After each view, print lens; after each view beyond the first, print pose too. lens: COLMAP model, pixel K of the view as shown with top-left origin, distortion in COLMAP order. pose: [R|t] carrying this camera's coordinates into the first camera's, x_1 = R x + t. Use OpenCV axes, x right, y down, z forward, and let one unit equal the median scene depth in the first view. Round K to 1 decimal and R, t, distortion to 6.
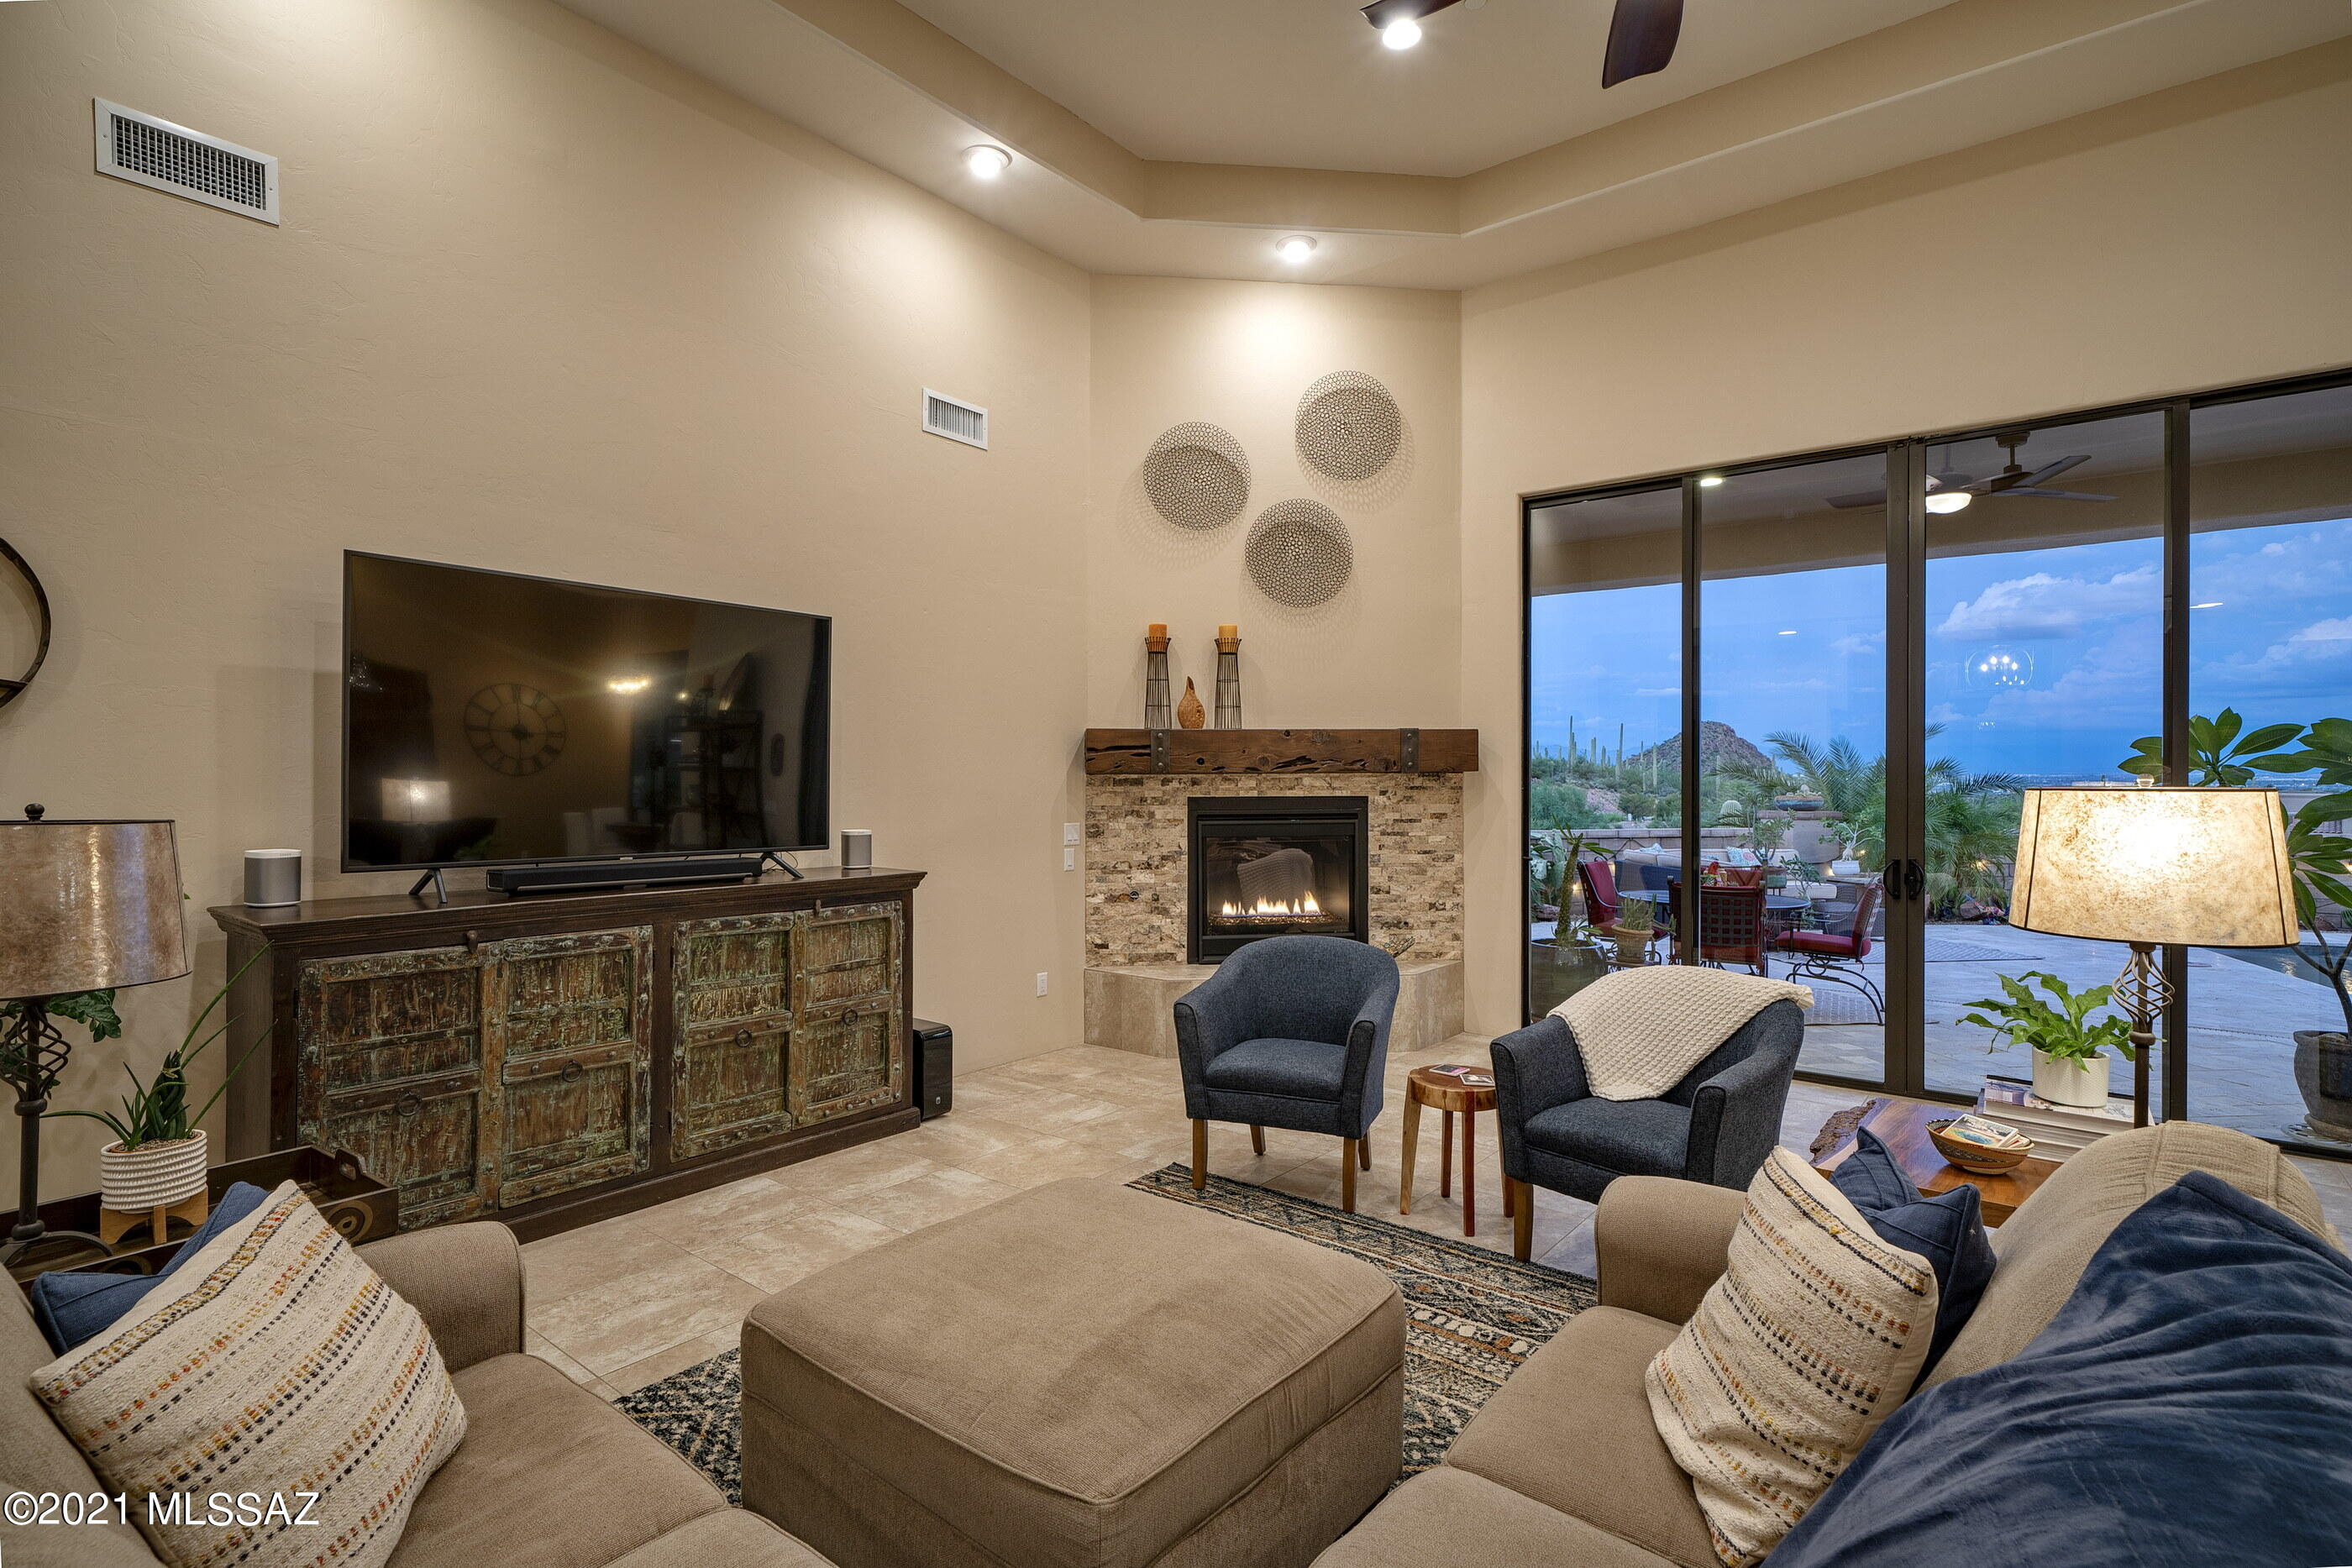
lens RADIAL K [[1100.4, 0, 1187.1], [0, 1100.4, 781.4], [0, 0, 1]] dist [-0.001491, 0.000393]
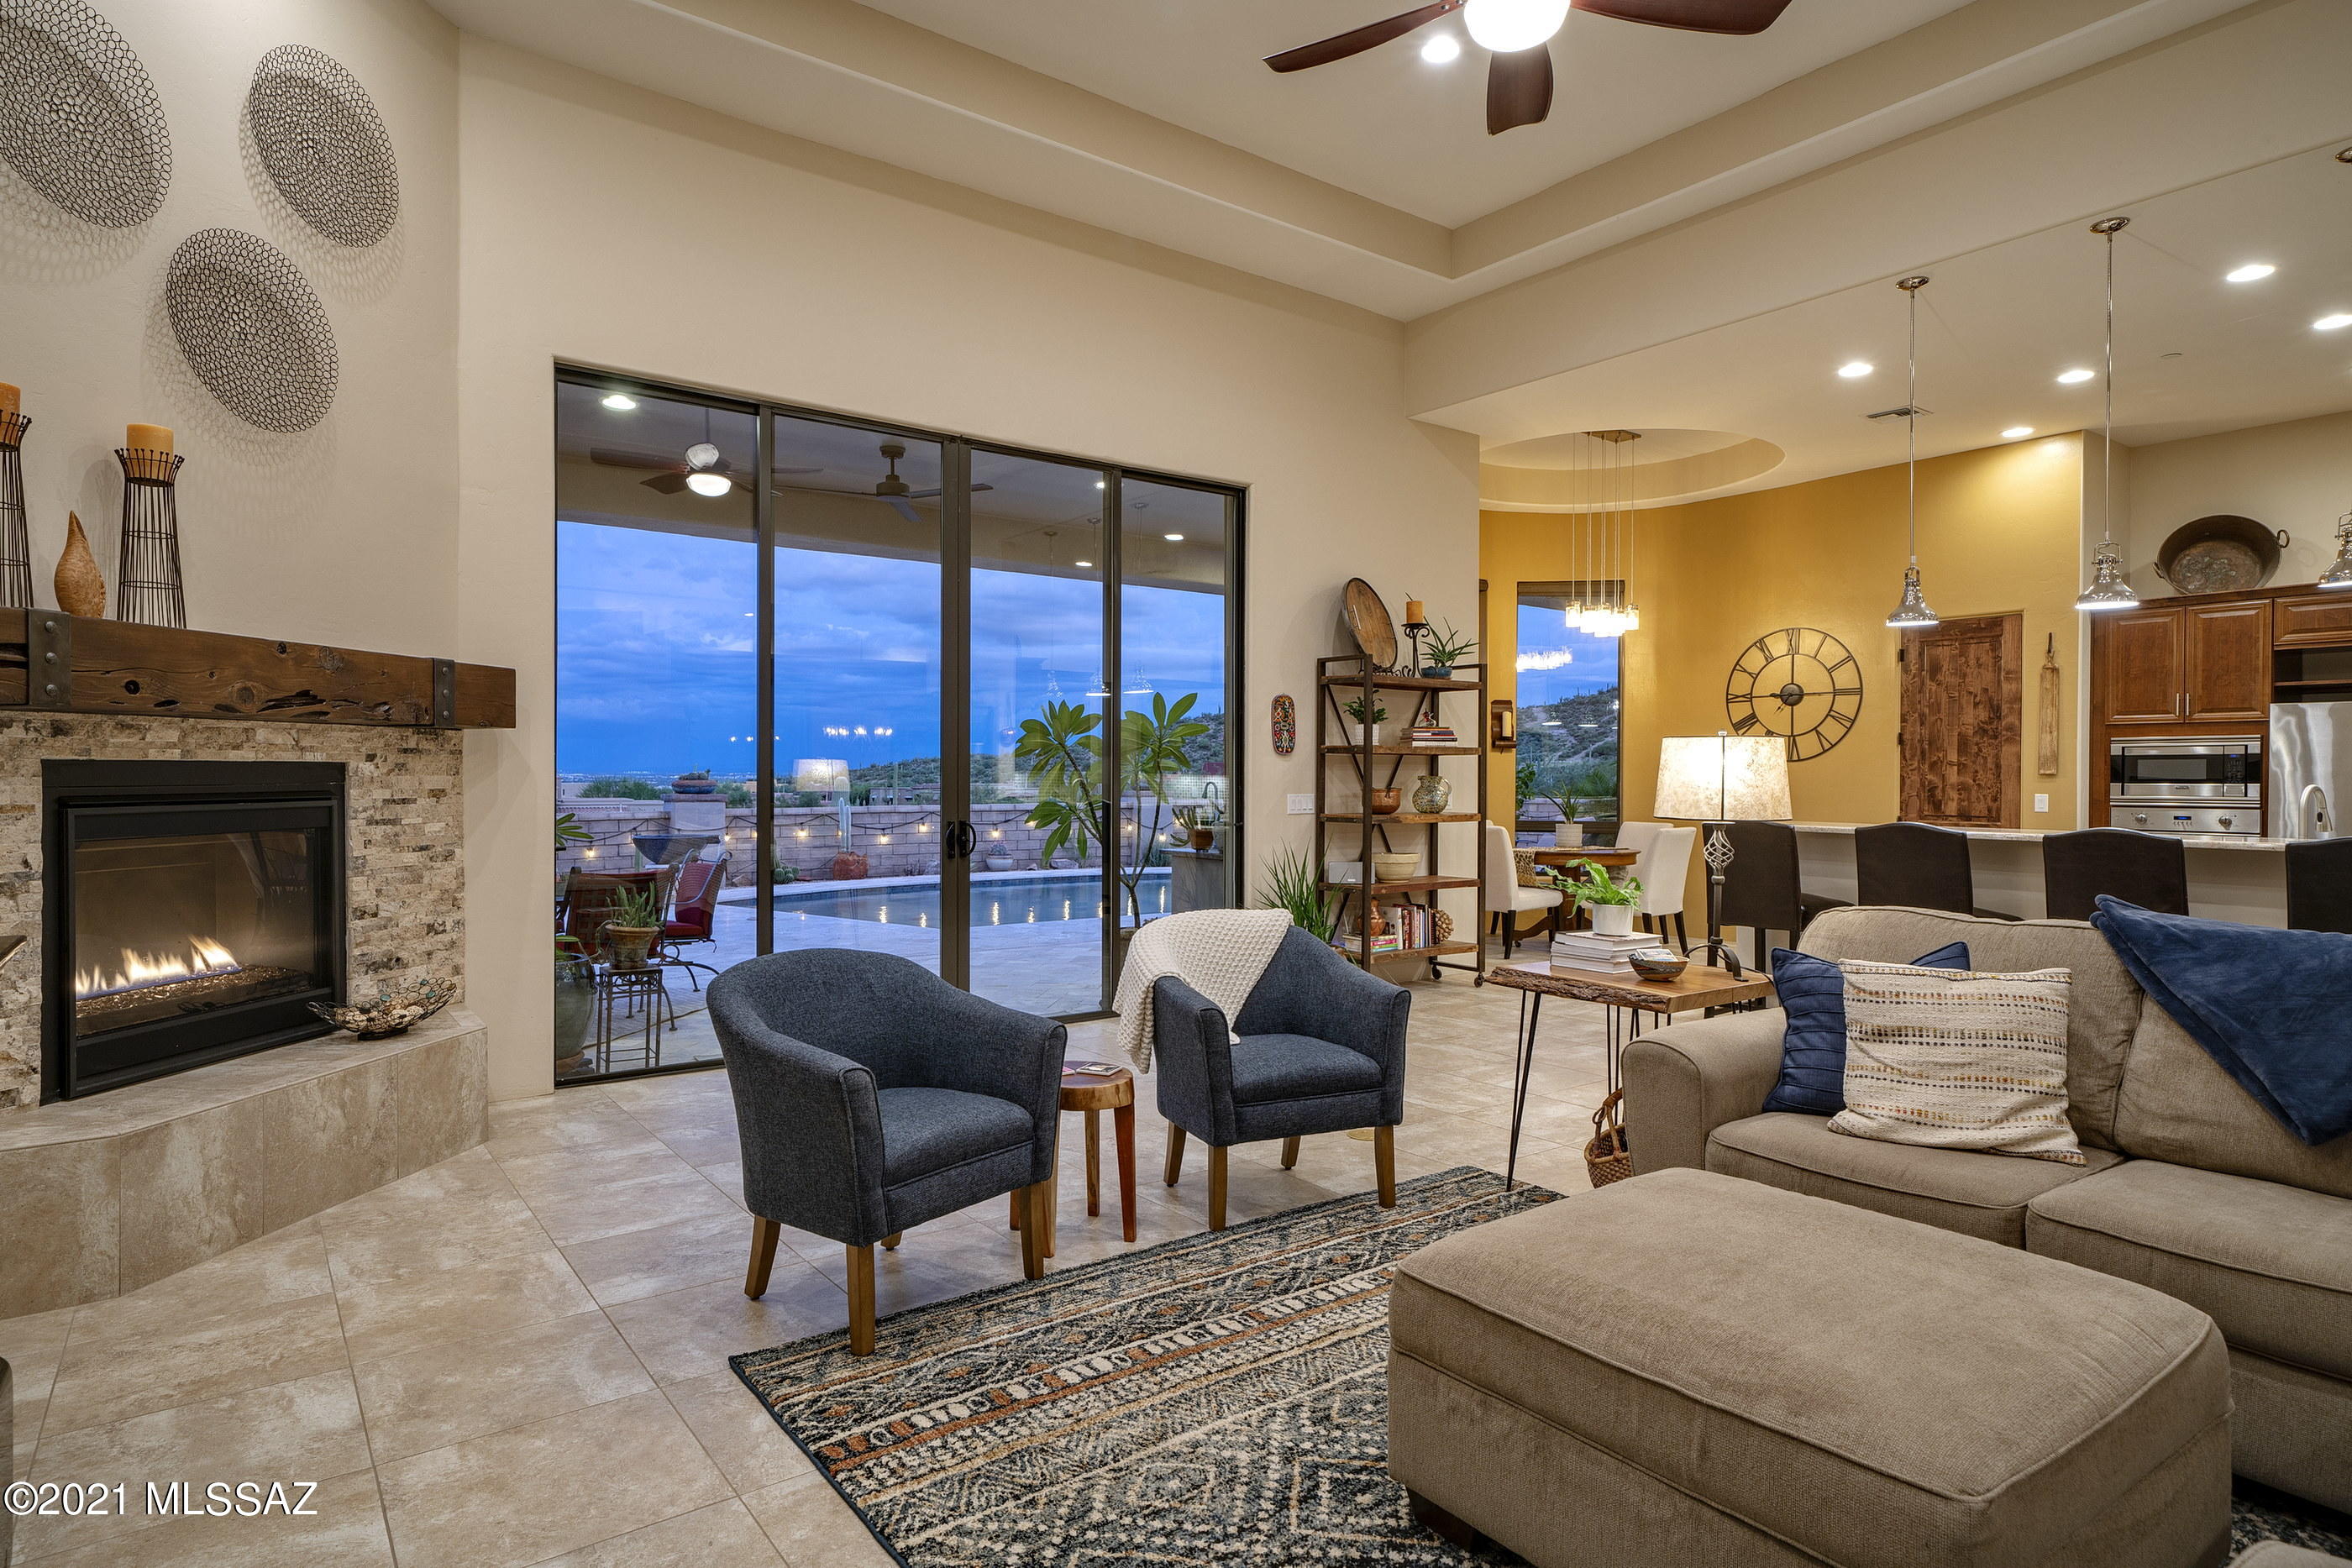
lens RADIAL K [[1237.8, 0, 1113.5], [0, 1237.8, 779.8], [0, 0, 1]] dist [0.002904, -0.001672]
pose [[0.295493, -0.000793, 0.955345, -0.544287], [-0.000740, 0.999999, 0.001059, 0.032356], [-0.955345, -0.001020, 0.295492, 0.561922]]
